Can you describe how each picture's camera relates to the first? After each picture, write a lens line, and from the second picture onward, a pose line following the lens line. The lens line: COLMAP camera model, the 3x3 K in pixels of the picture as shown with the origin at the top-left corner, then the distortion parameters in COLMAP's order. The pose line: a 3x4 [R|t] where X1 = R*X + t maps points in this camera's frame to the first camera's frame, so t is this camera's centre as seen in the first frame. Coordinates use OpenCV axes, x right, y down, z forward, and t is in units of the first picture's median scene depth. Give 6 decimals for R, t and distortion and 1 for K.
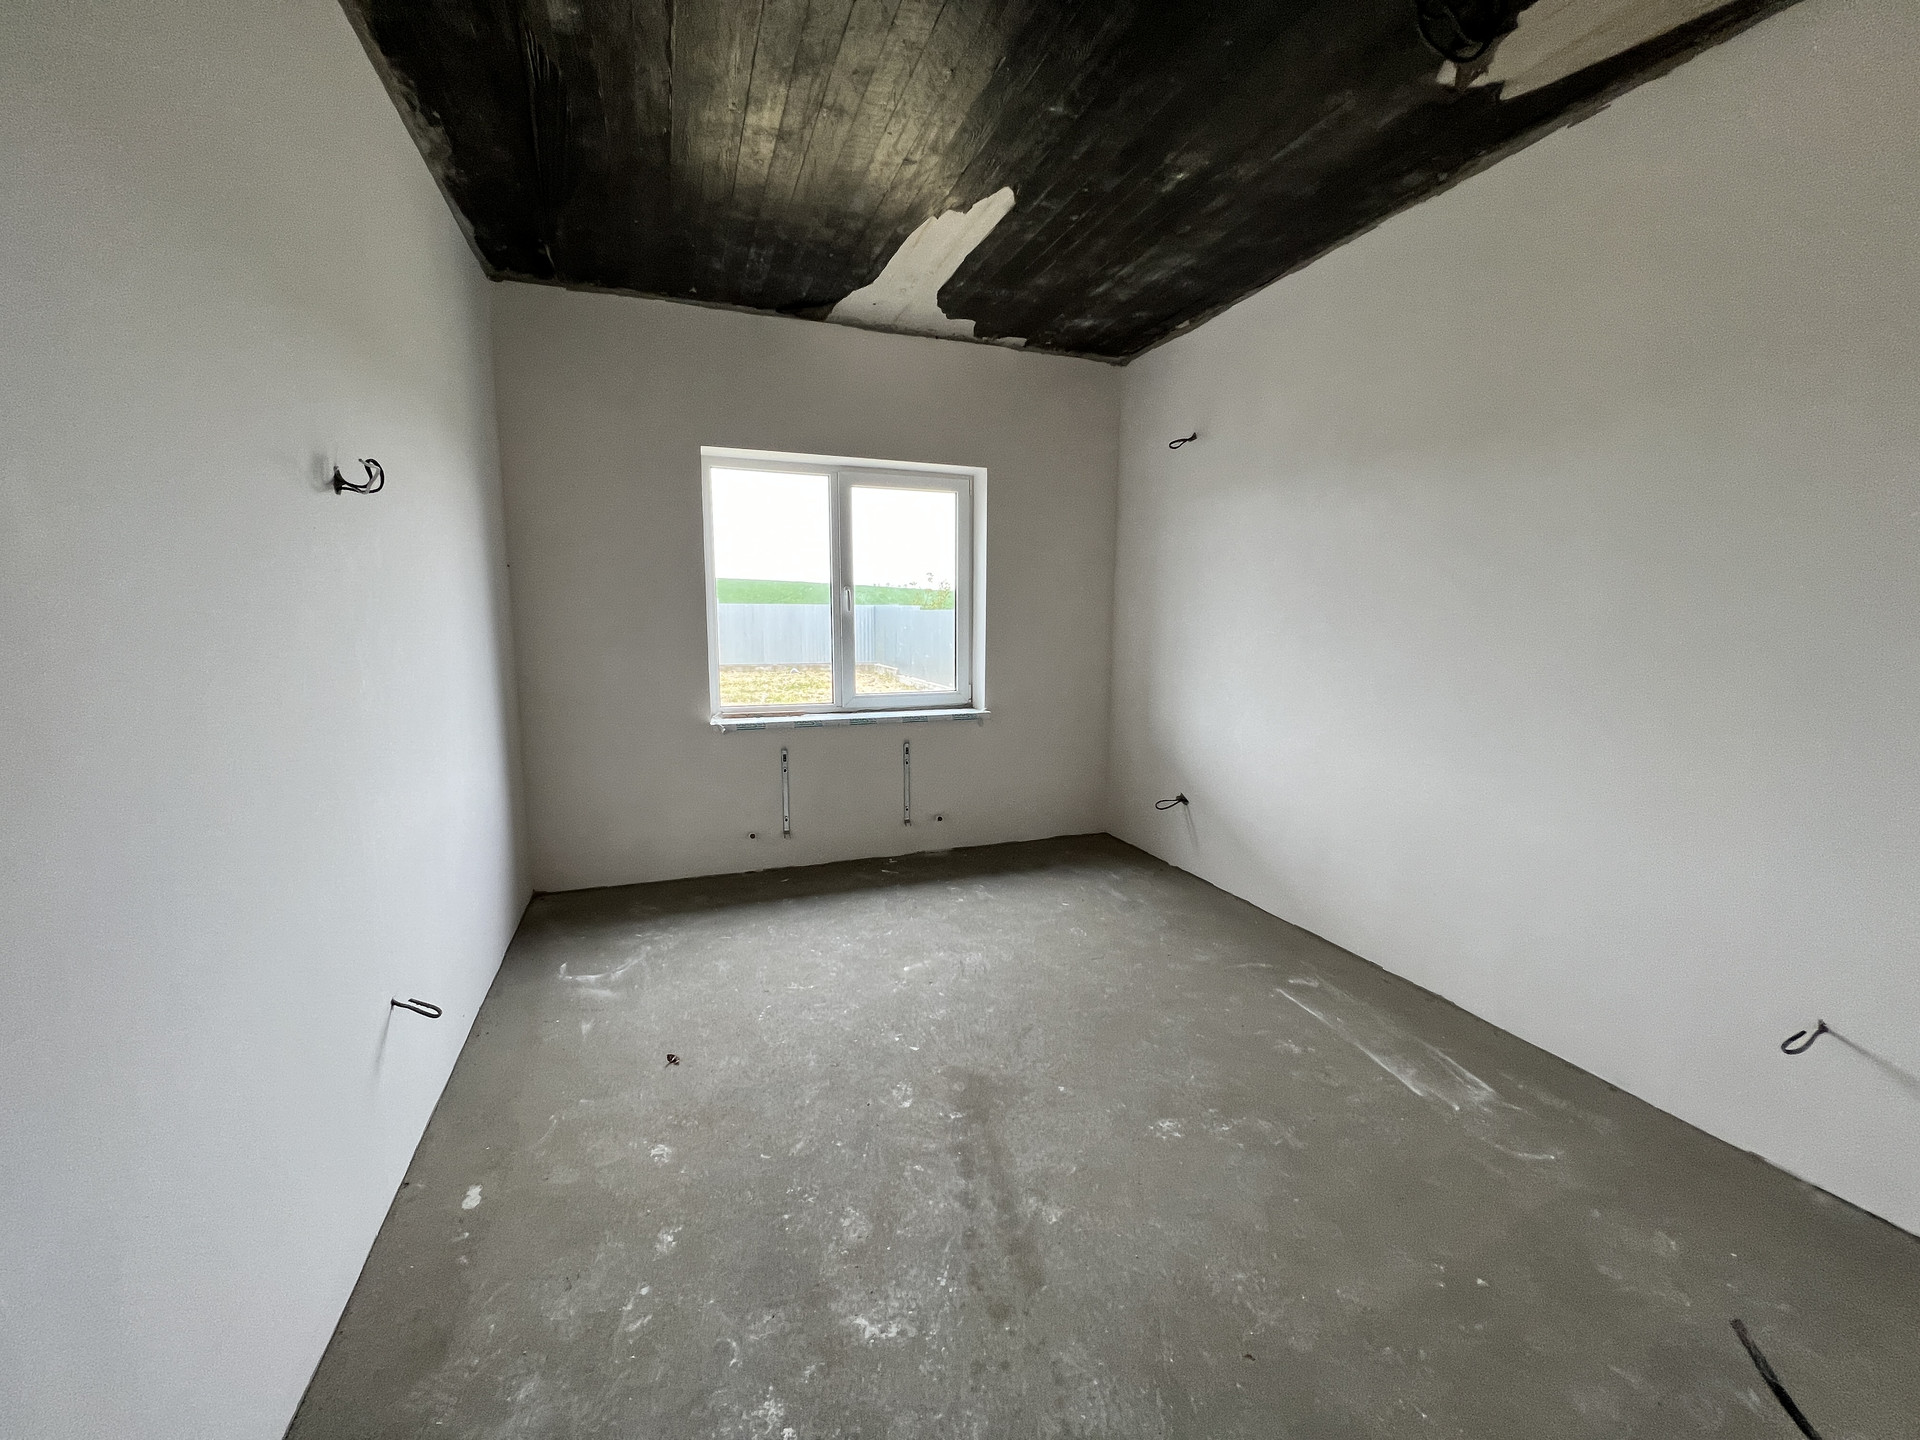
lens RADIAL K [[767.6, 0, 956.7], [0, 767.6, 715.6], [0, 0, 1]] dist [-0.001401, 0.000700]
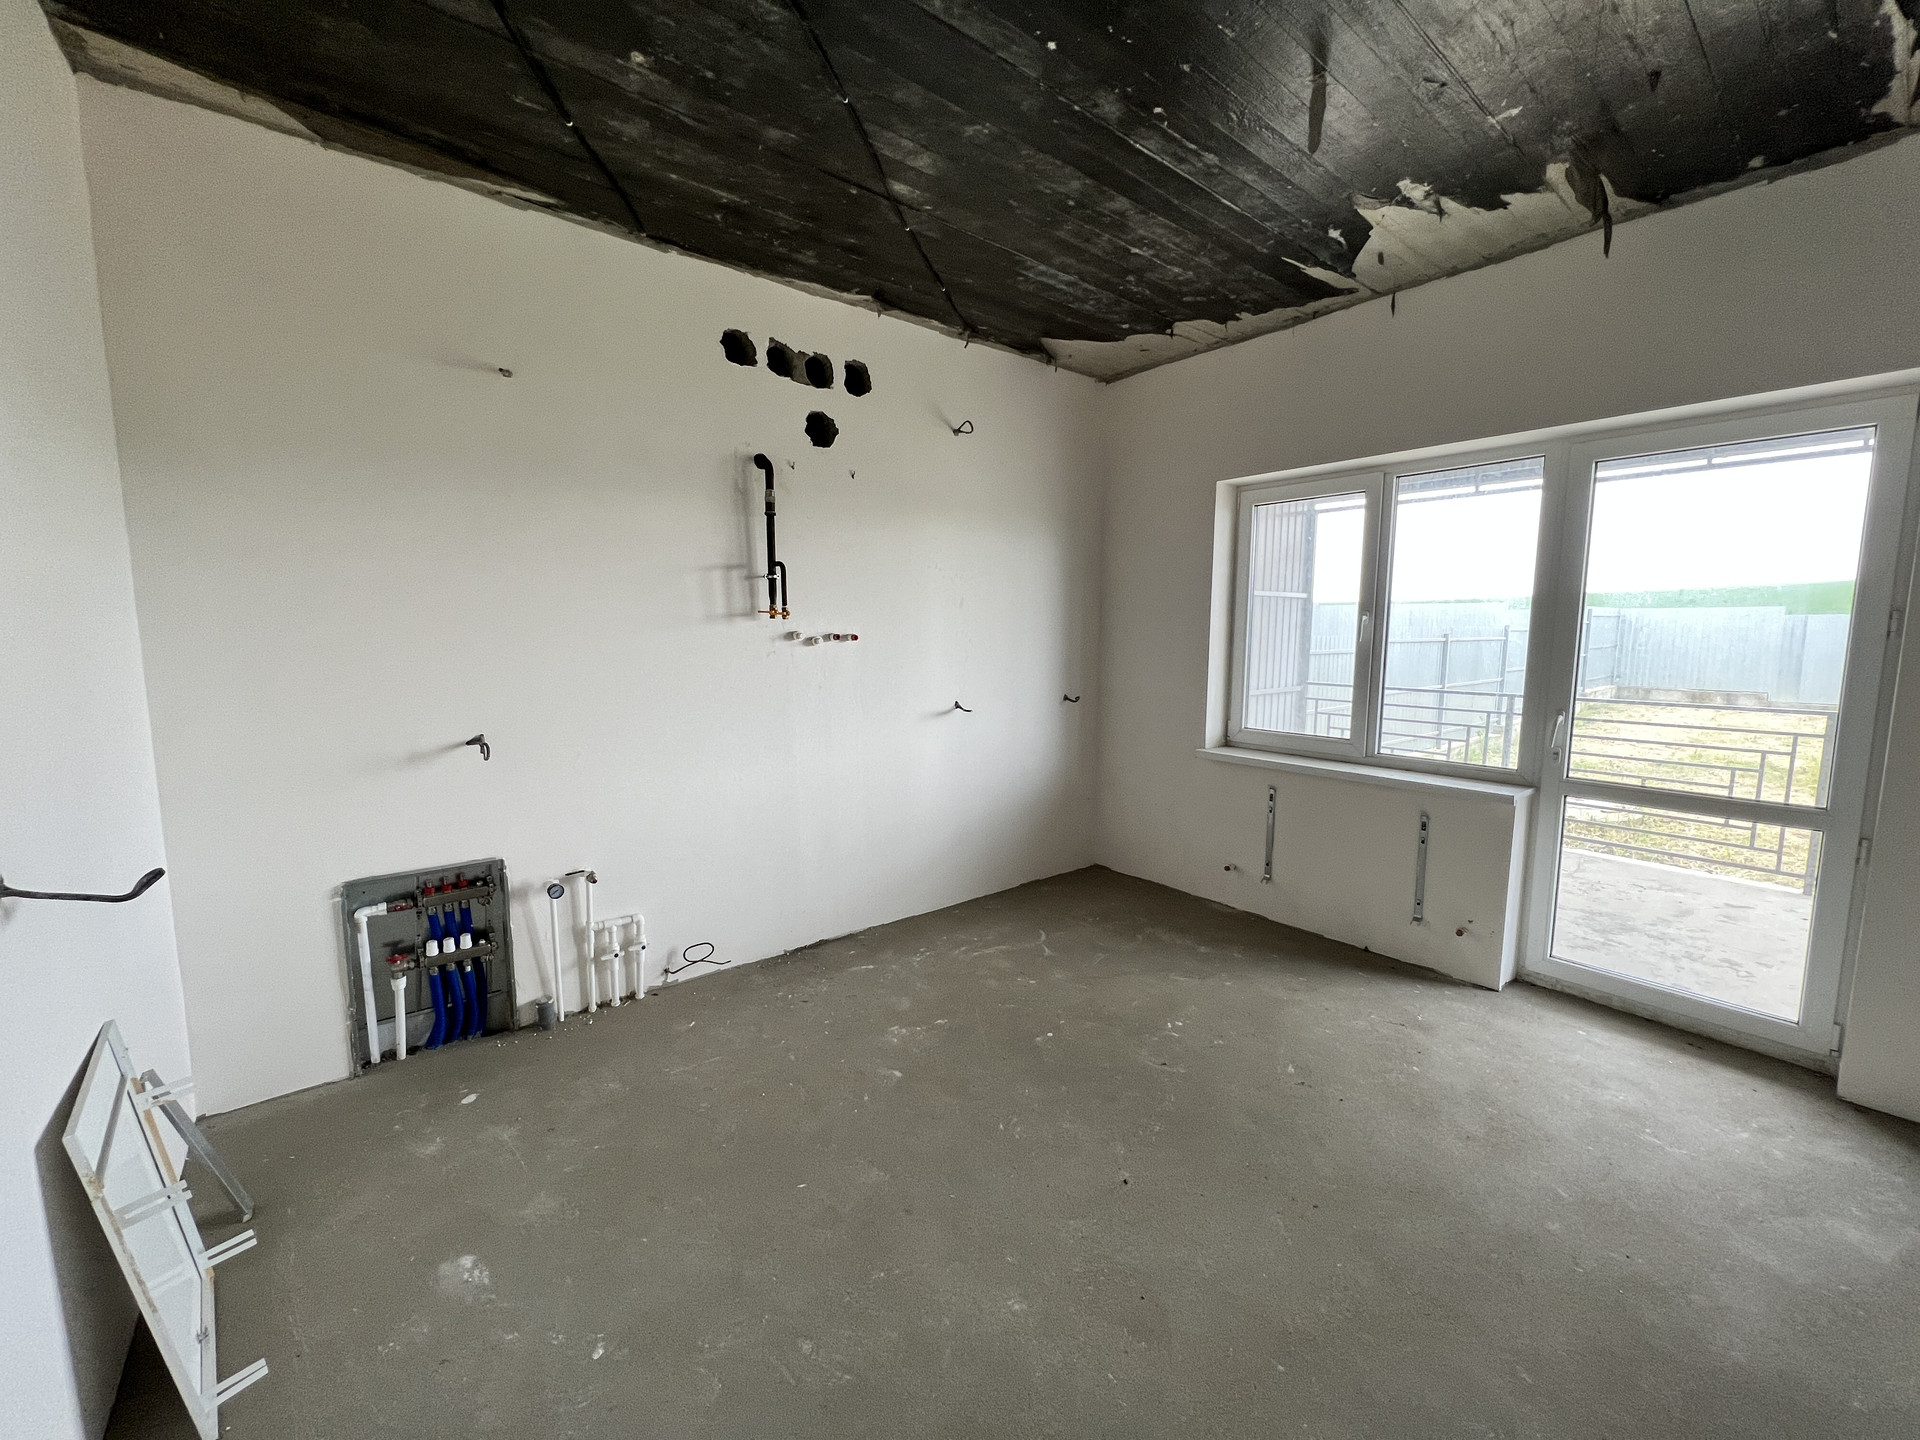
lens RADIAL K [[767.6, 0, 956.7], [0, 767.6, 715.6], [0, 0, 1]] dist [-0.001401, 0.000700]
pose [[0.313428, 0.101416, -0.944181, 0.494842], [-0.124880, 0.990048, 0.064888, -0.053615], [0.941365, 0.097572, 0.322973, 0.307662]]
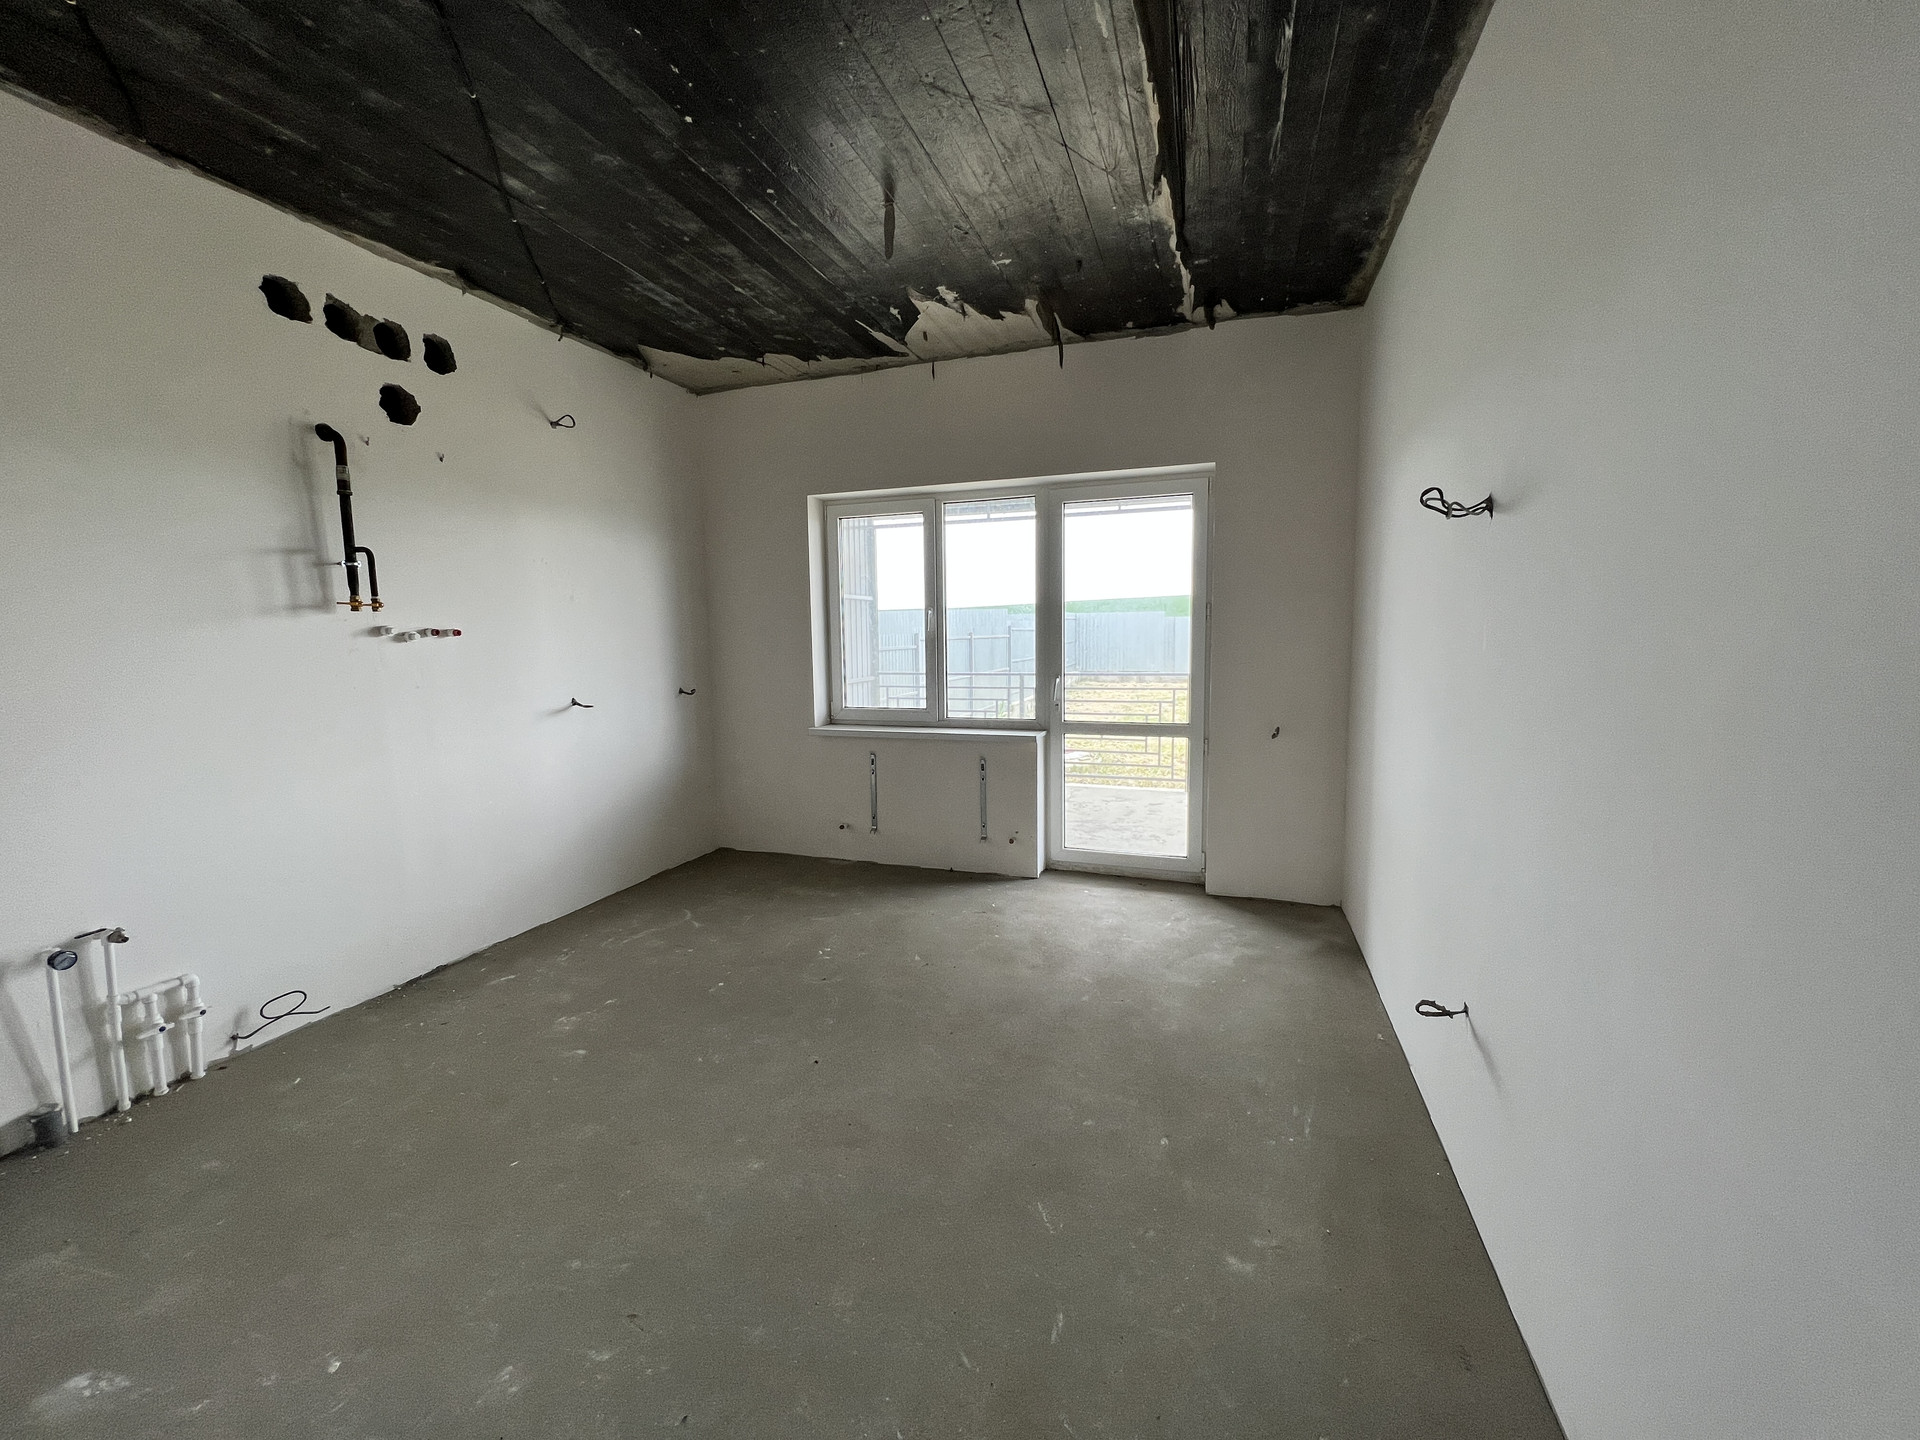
lens RADIAL K [[767.6, 0, 956.7], [0, 767.6, 715.6], [0, 0, 1]] dist [-0.001401, 0.000700]
pose [[0.767503, 0.050070, -0.639087, 0.549222], [-0.063844, 0.997959, 0.001512, -0.021256], [0.637858, 0.039641, 0.769133, 0.198305]]
